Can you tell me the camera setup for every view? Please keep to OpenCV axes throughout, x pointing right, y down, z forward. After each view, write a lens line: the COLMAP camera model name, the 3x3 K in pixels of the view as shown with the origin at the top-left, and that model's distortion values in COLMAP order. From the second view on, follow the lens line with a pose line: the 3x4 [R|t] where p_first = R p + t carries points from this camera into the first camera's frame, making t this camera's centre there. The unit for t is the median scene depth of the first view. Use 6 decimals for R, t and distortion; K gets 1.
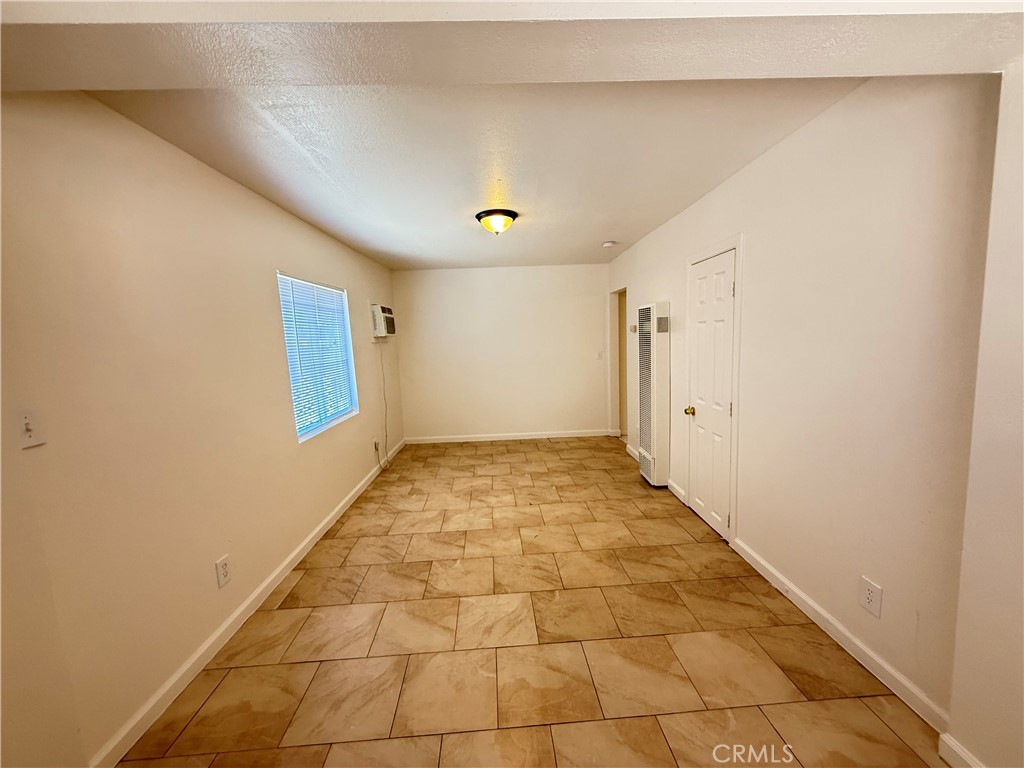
lens RADIAL K [[408.2, 0, 512.0], [0, 408.2, 384.0], [0, 0, 1]] dist [0.000640, -0.000057]
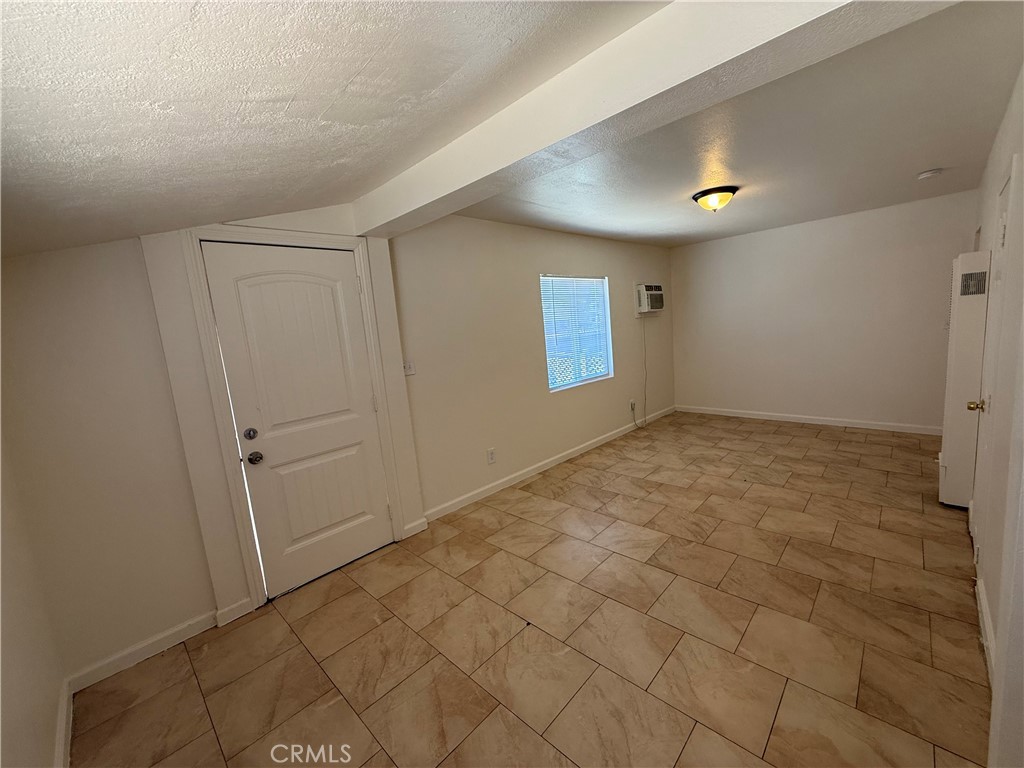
lens RADIAL K [[408.2, 0, 512.0], [0, 408.2, 384.0], [0, 0, 1]] dist [0.000640, -0.000057]
pose [[0.686213, 0.086835, -0.722199, 0.351670], [-0.030706, 0.995422, 0.090511, -0.011221], [0.726752, -0.039934, 0.685738, -0.081781]]
